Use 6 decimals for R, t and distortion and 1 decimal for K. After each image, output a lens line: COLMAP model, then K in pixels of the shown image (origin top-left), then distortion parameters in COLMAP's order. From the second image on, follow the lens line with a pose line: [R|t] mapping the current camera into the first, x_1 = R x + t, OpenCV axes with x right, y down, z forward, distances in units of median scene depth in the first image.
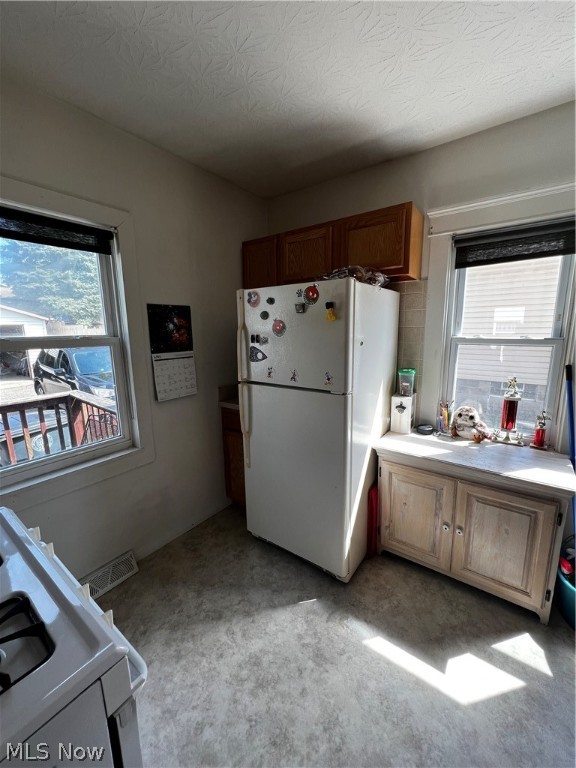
lens RADIAL K [[305.2, 0, 288.0], [0, 305.2, 383.3], [0, 0, 1]] dist [0.000878, 0.000091]
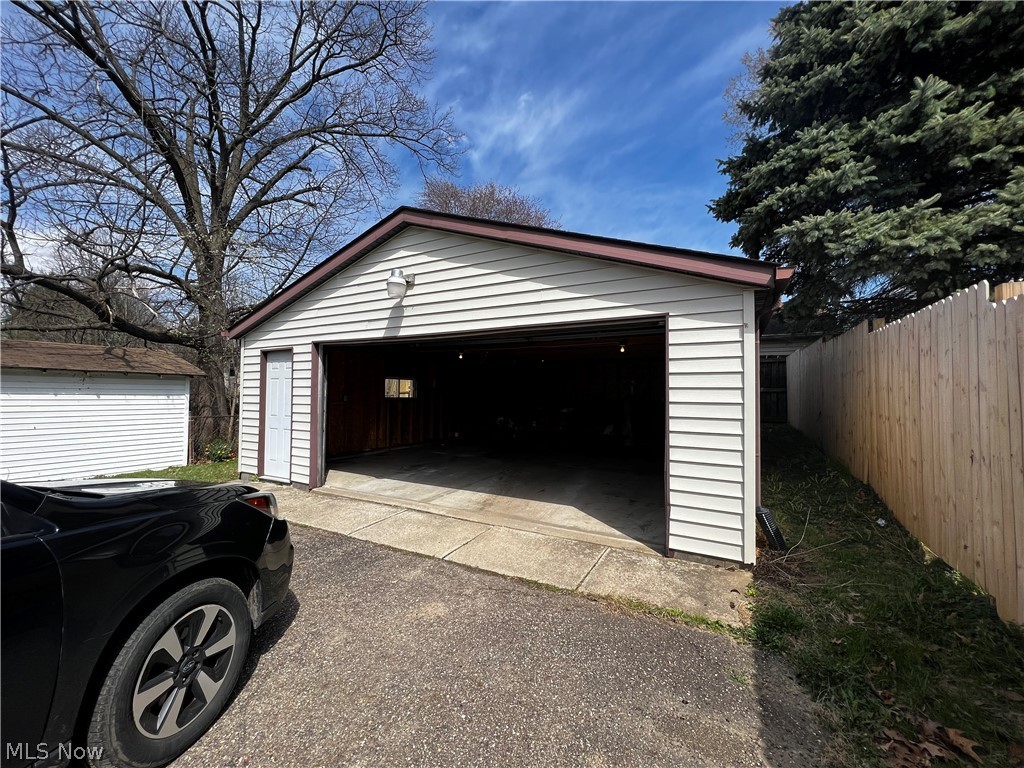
lens RADIAL K [[407.0, 0, 508.8], [0, 407.0, 384.4], [0, 0, 1]] dist [0.000878, 0.000091]
pose [[0.154614, -0.013480, -0.987883, -0.492201], [-0.192258, 0.980381, -0.043468, -0.089509], [0.969088, 0.196649, 0.148989, 0.721745]]
